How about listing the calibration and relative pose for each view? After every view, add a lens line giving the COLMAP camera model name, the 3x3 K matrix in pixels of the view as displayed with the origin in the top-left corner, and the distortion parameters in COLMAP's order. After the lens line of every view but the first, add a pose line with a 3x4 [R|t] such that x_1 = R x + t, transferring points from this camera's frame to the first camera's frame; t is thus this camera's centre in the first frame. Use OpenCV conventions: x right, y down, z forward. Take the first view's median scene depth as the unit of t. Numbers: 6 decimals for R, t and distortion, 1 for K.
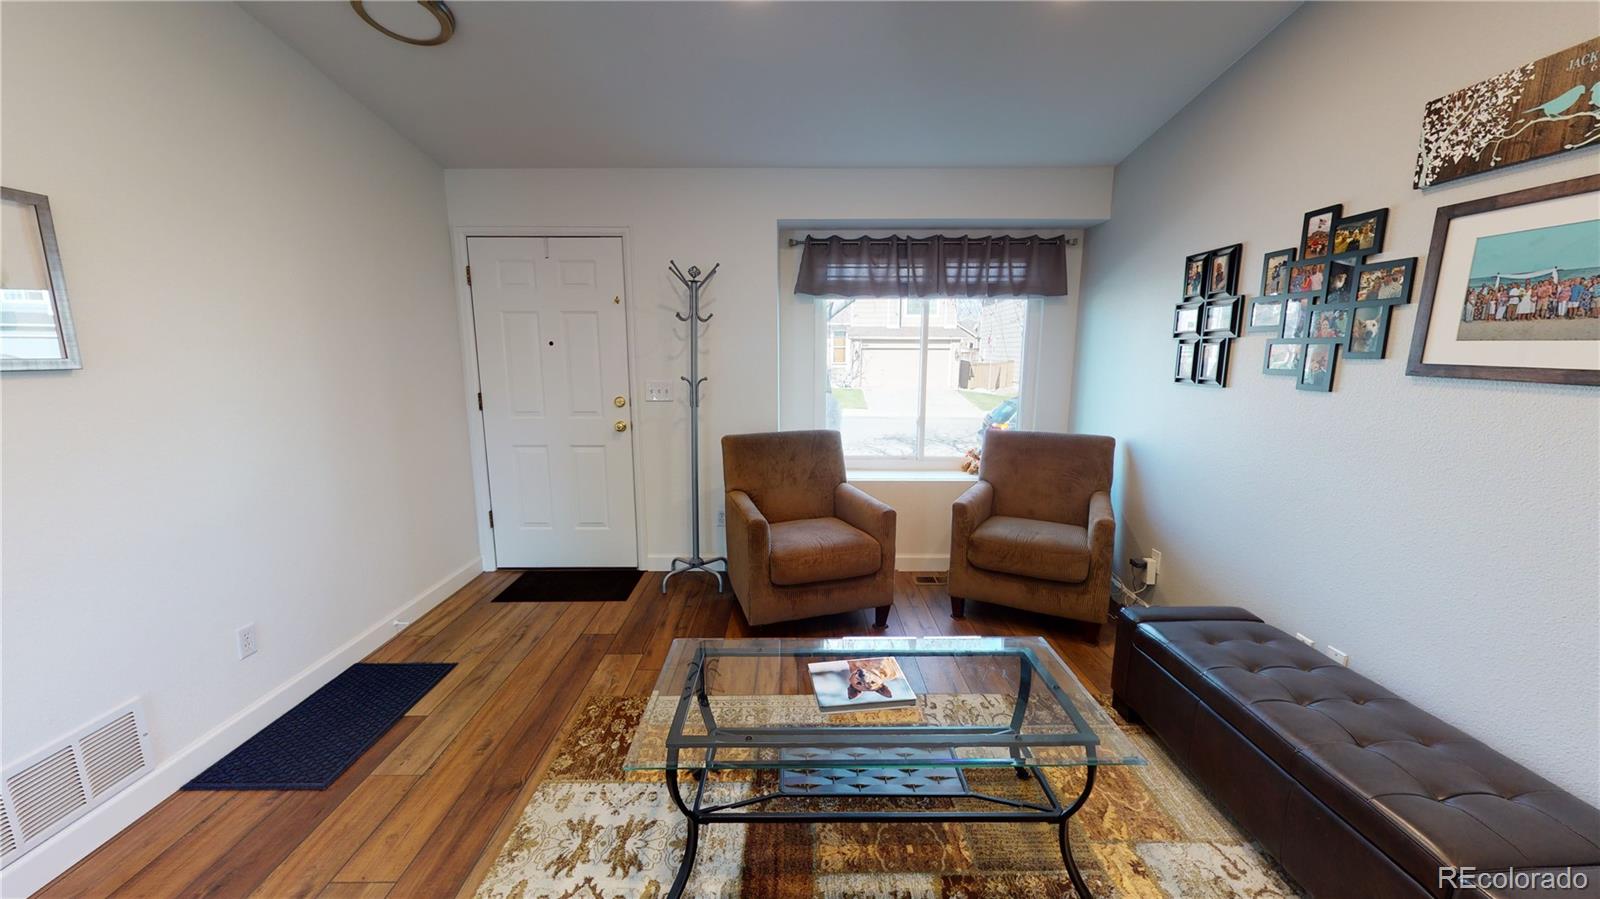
lens RADIAL K [[588.5, 0, 804.3], [0, 588.5, 449.8], [0, 0, 1]] dist [0.002775, -0.001159]
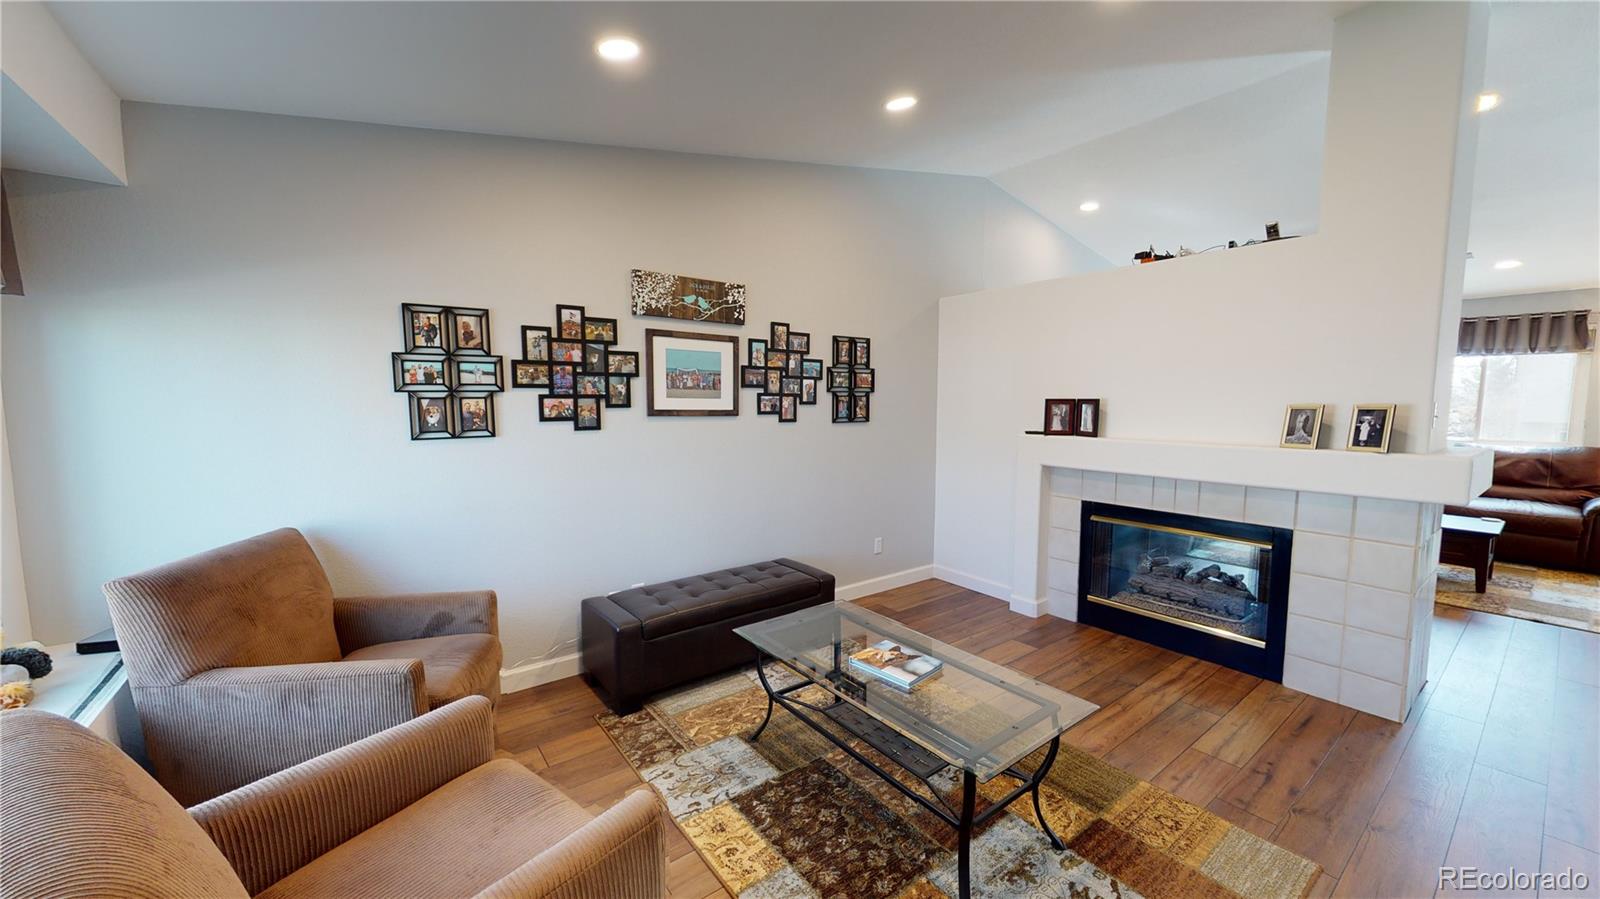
lens RADIAL K [[588.5, 0, 799.4], [0, 588.5, 446.4], [0, 0, 1]] dist [0.002775, -0.001159]
pose [[-0.590973, -0.065996, 0.803987, -0.713939], [0.134985, 0.974506, 0.179214, -0.291397], [-0.795317, 0.214437, -0.566998, 1.642945]]
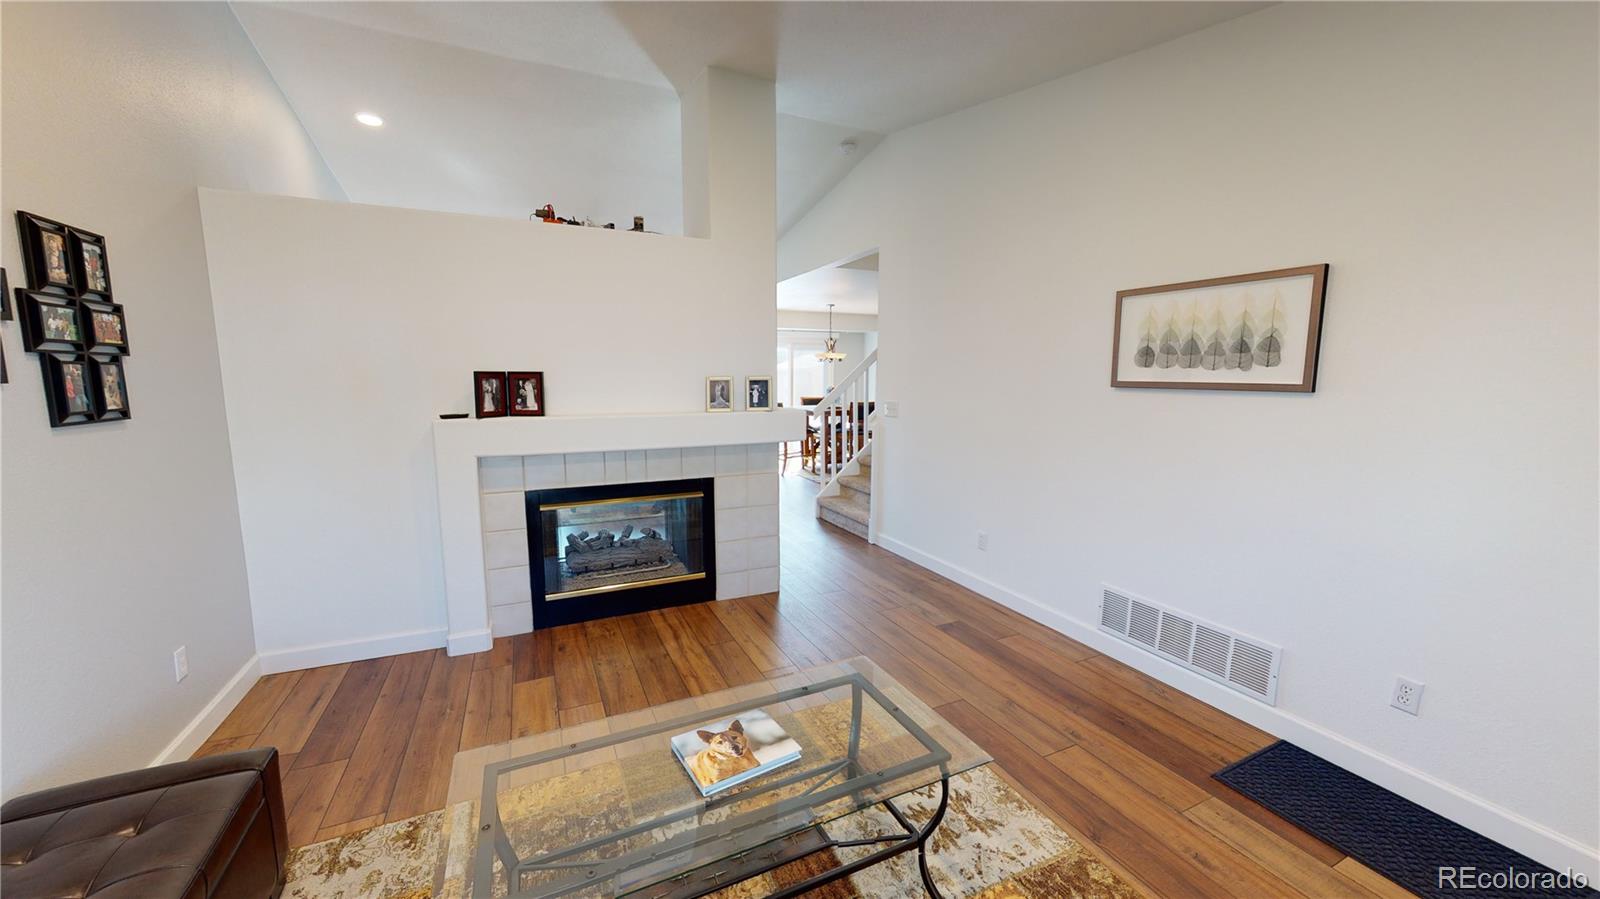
lens RADIAL K [[588.5, 0, 797.4], [0, 588.5, 450.3], [0, 0, 1]] dist [0.002775, -0.001159]
pose [[-0.912294, 0.050039, -0.406468, 0.321442], [-0.071453, 0.957836, 0.278288, -0.269231], [0.403255, 0.282924, -0.870253, 1.550900]]
